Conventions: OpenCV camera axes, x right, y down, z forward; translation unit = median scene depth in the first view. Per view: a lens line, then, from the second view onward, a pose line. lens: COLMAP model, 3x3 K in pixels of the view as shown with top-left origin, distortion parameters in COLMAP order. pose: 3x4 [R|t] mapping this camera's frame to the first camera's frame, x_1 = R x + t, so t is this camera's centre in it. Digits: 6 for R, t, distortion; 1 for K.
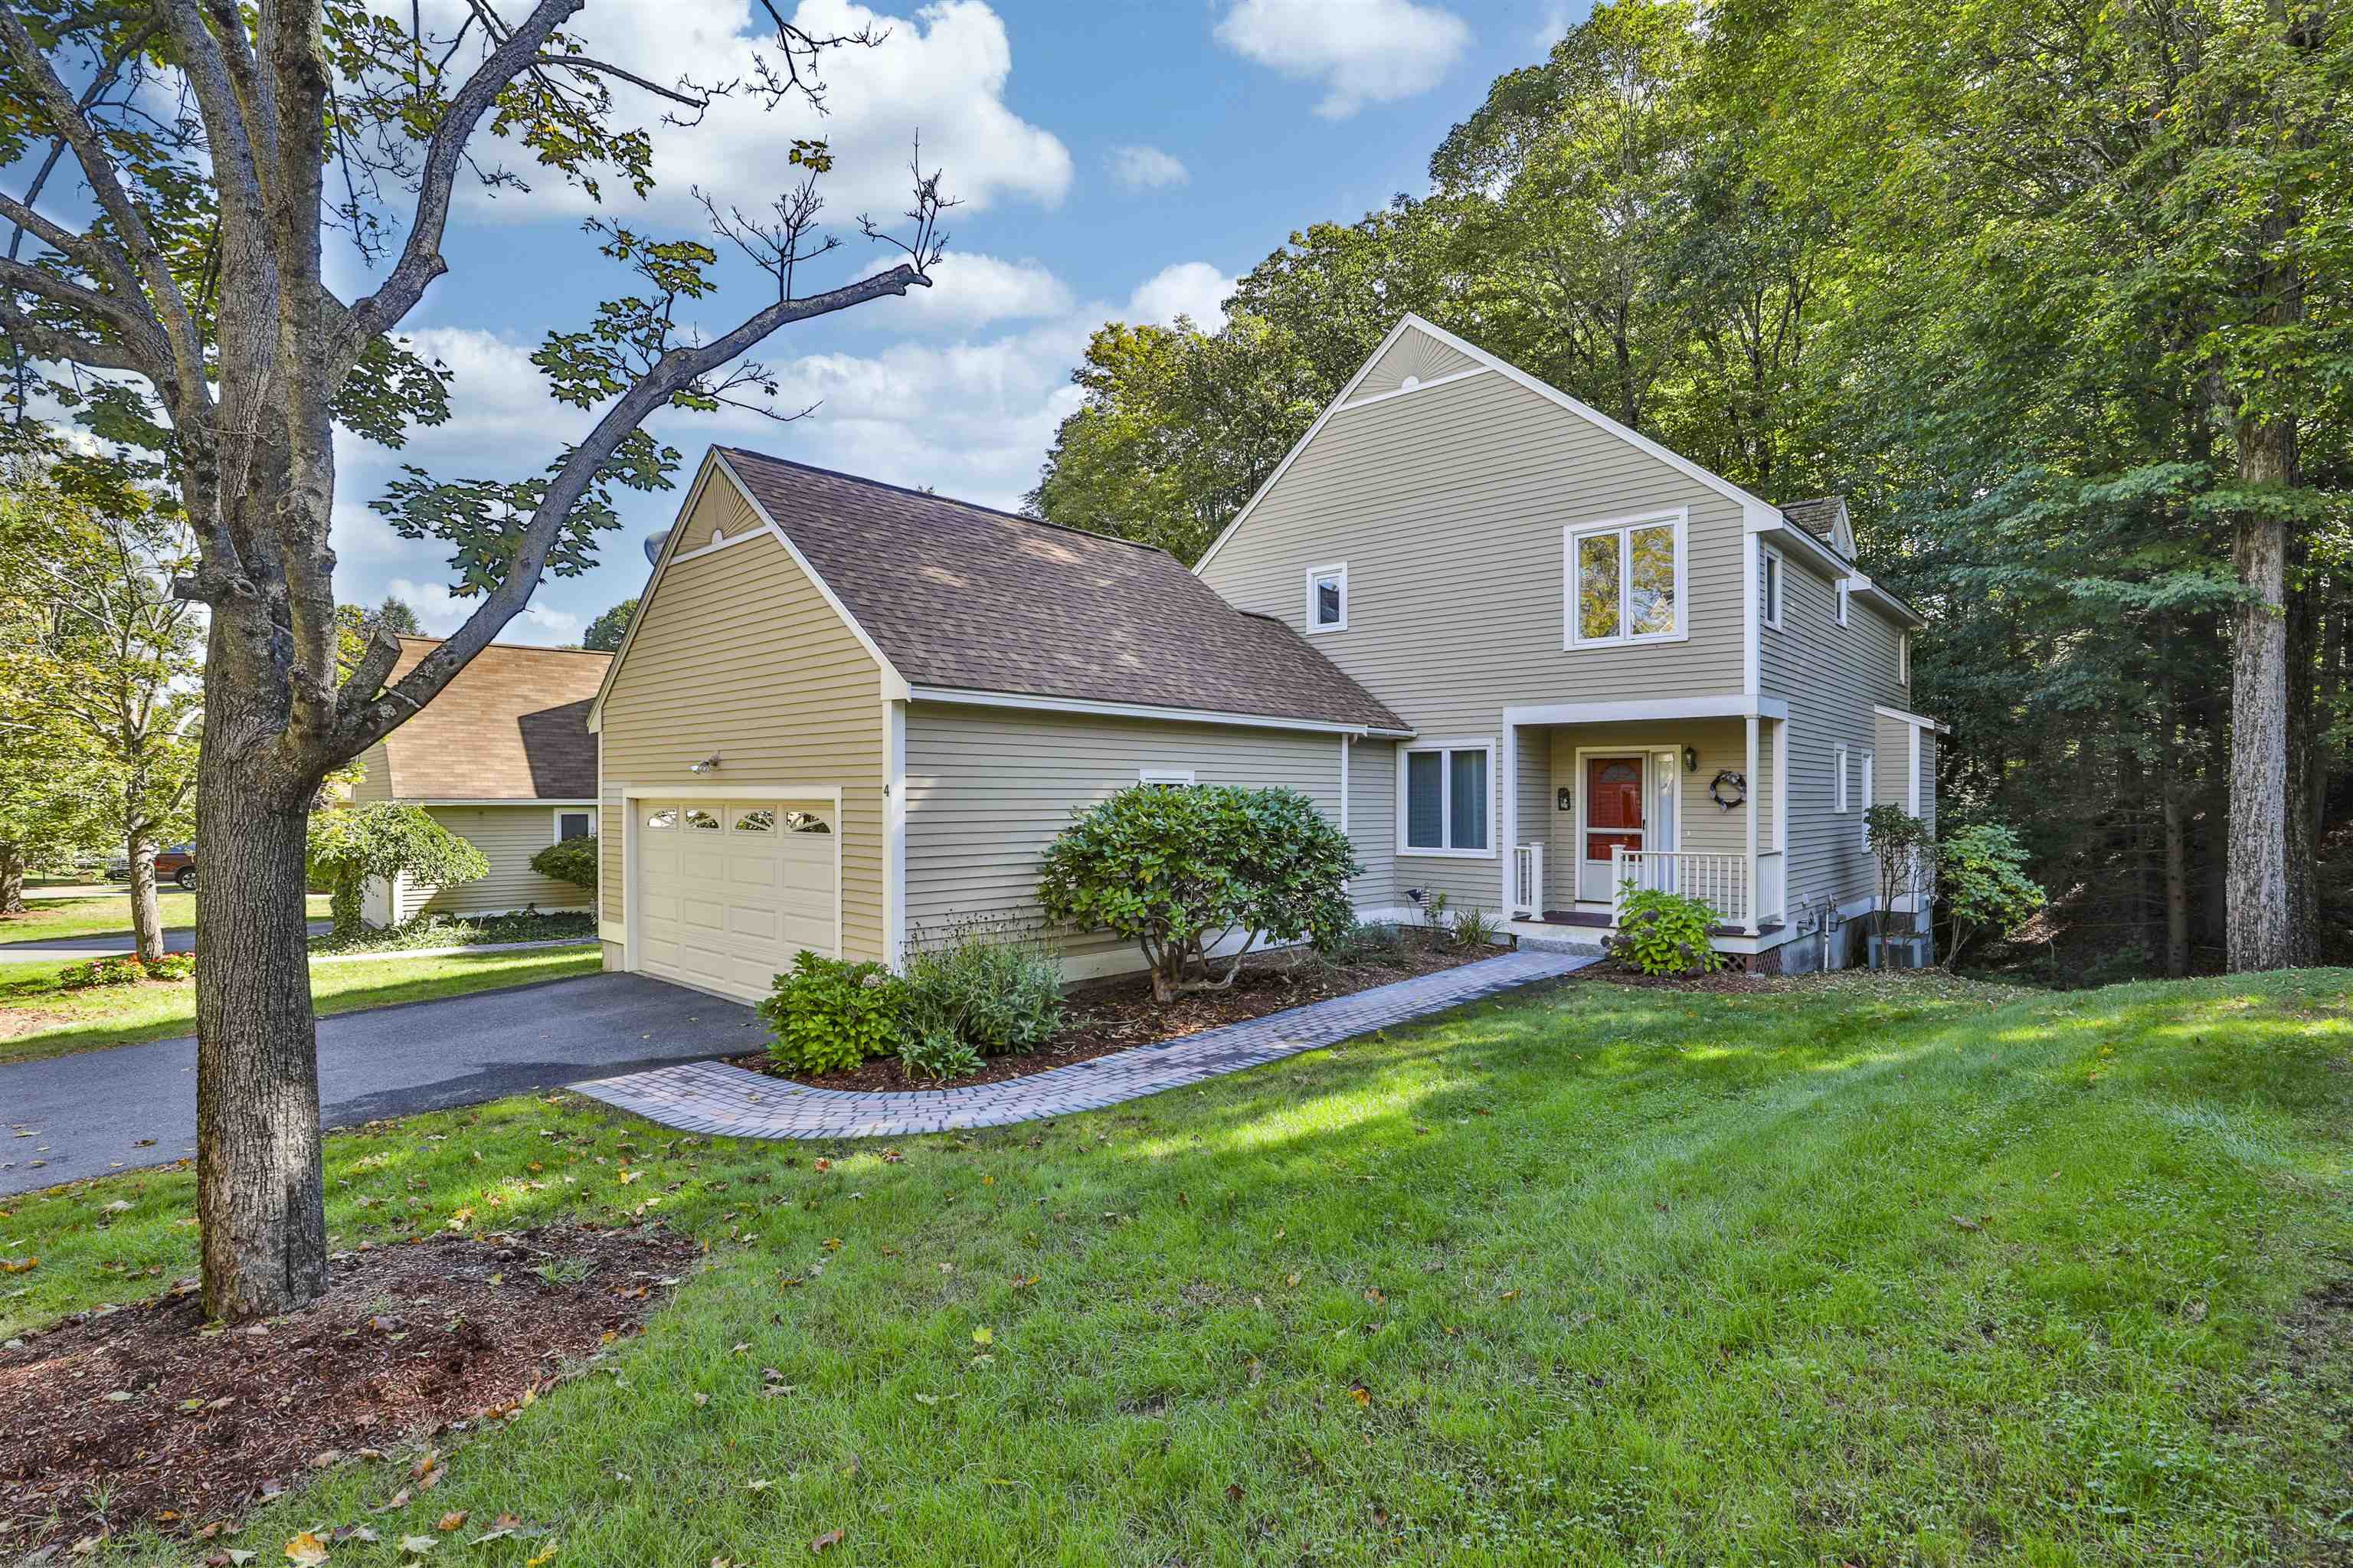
lens RADIAL K [[1103.0, 0, 1184.6], [0, 1103.0, 795.6], [0, 0, 1]] dist [-0.031411, 0.003550]
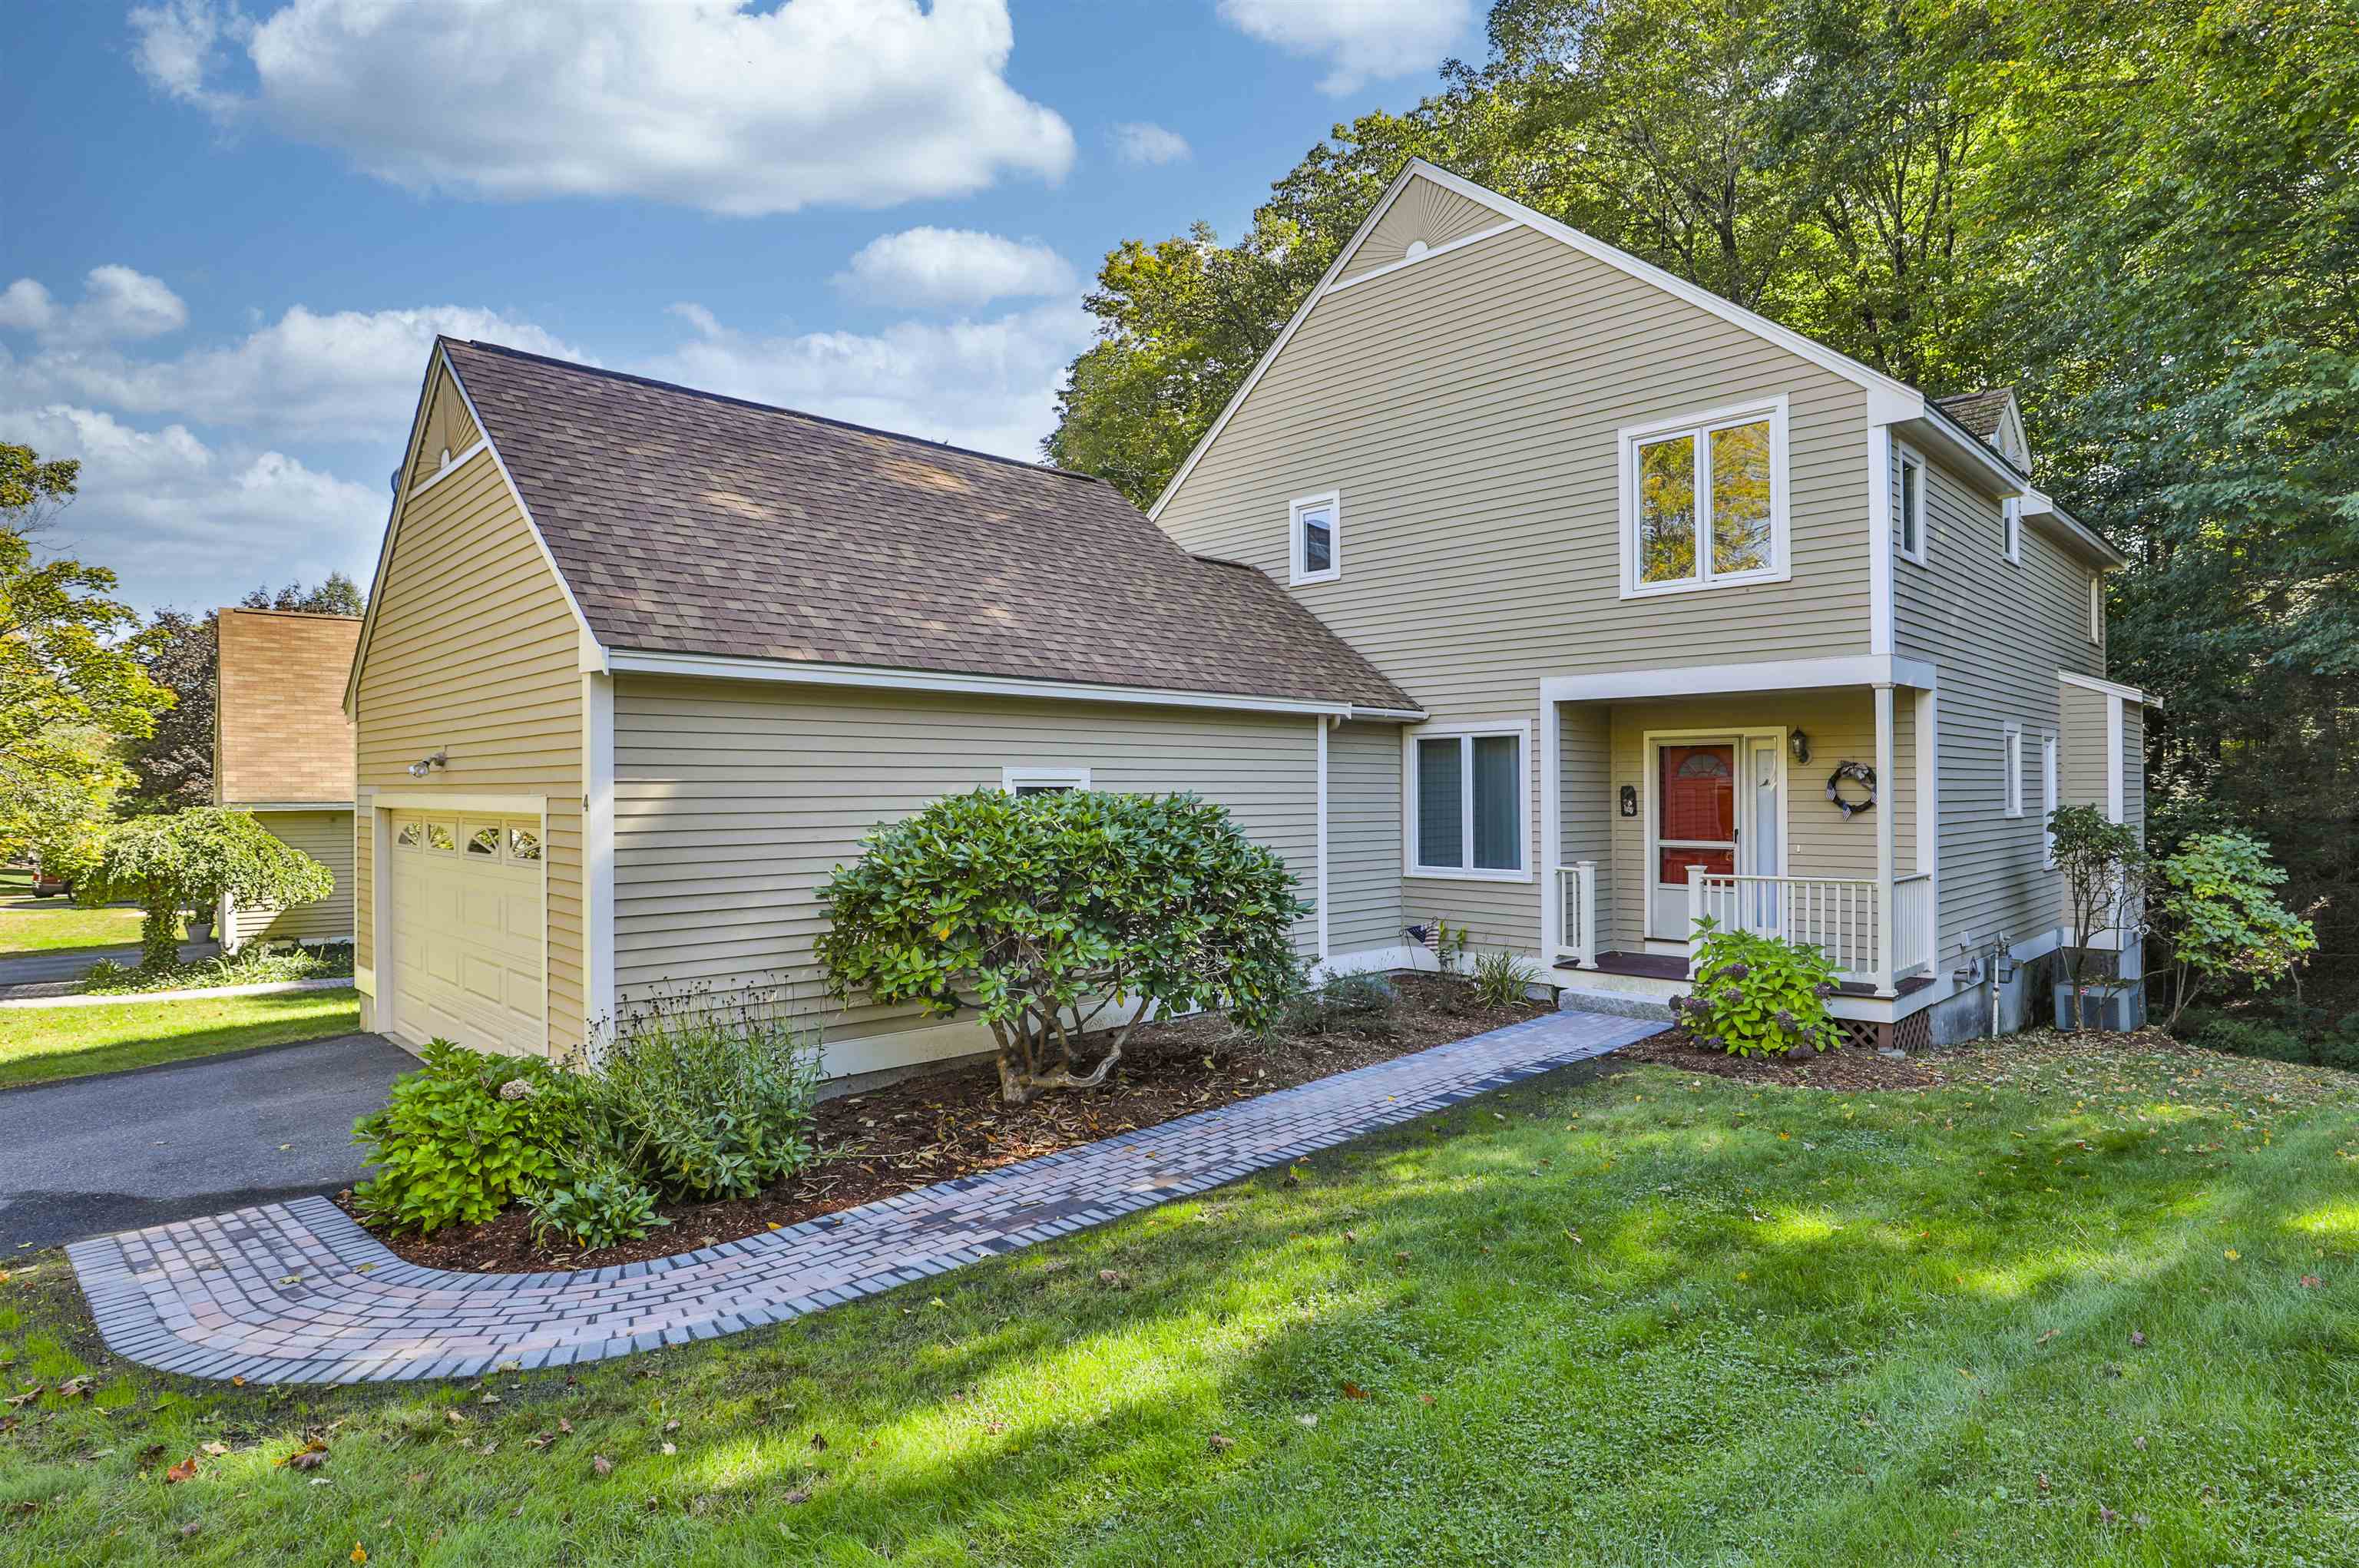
lens RADIAL K [[1226.8, 0, 1190.4], [0, 1226.8, 773.5], [0, 0, 1]] dist [-0.032225, 0.005927]
pose [[0.998483, -0.006221, -0.054705, 0.103395], [0.005613, 0.999921, -0.011265, -0.008325], [0.054771, 0.010941, 0.998439, 0.174098]]
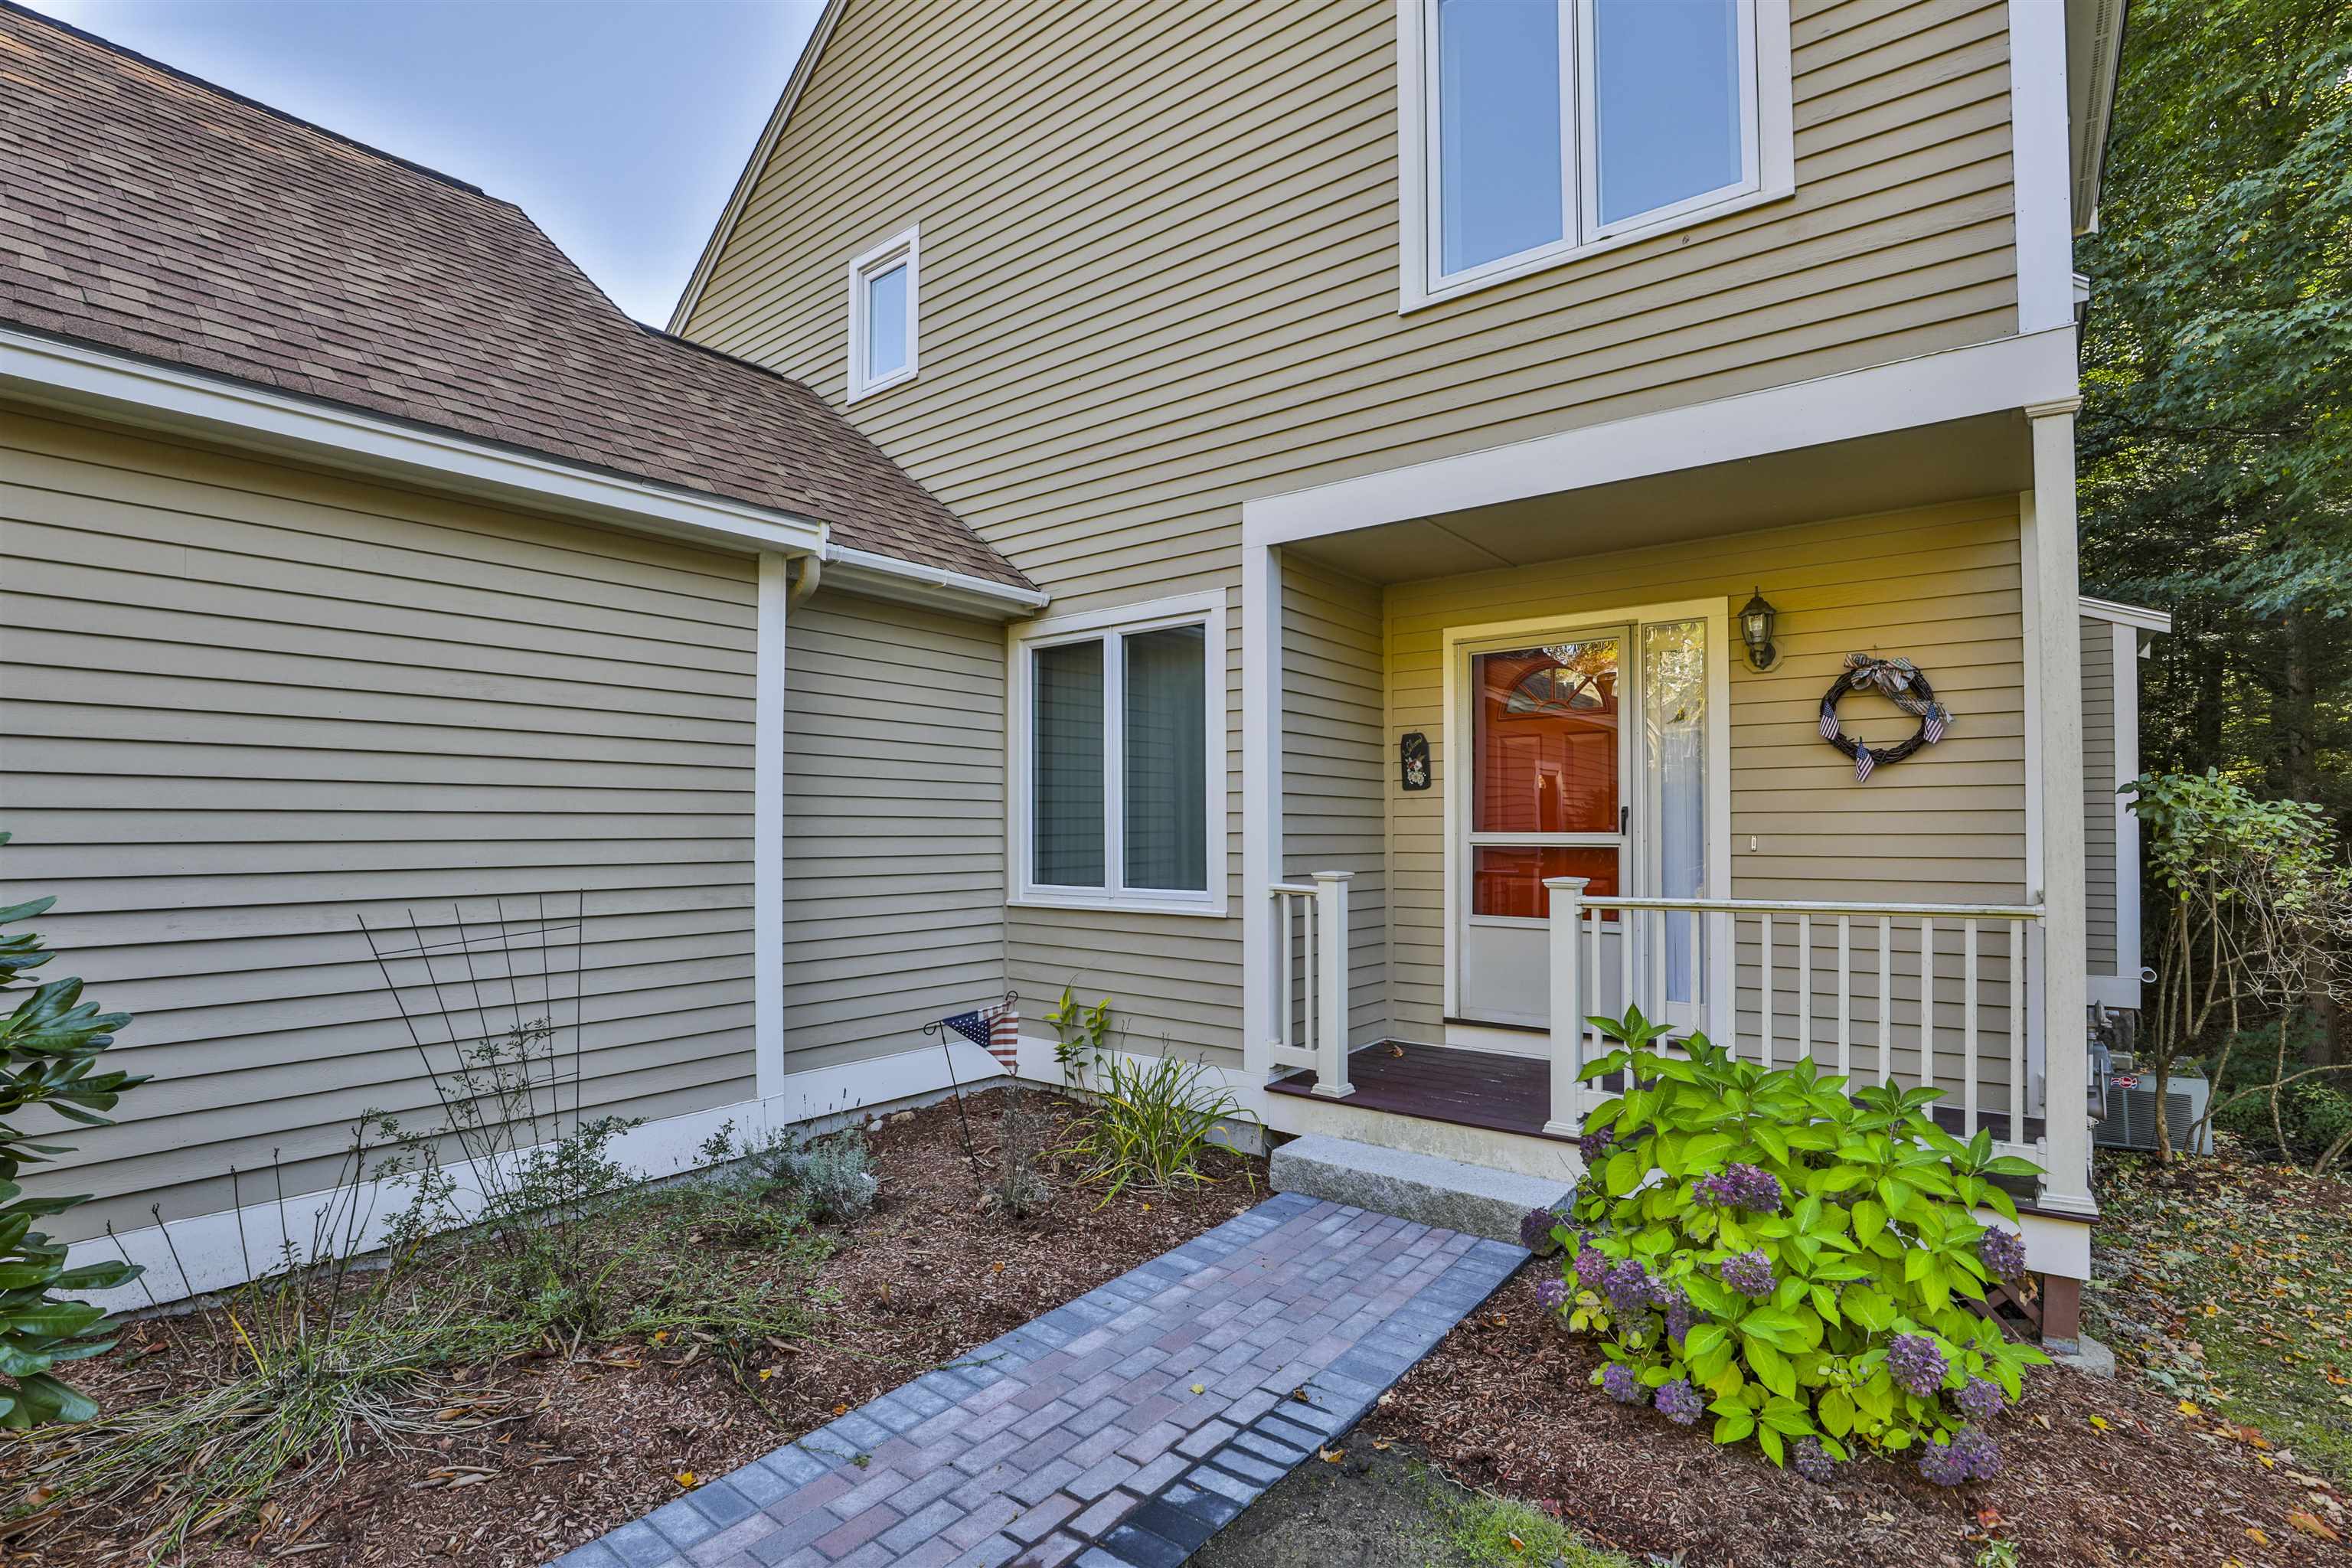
lens RADIAL K [[1102.5, 0, 1154.0], [0, 1102.5, 802.6], [0, 0, 1]] dist [-0.031411, 0.003550]
pose [[0.997868, -0.000542, 0.065262, 0.244654], [0.001793, 0.999816, -0.019112, 0.027692], [-0.065240, 0.019188, 0.997685, 0.662541]]
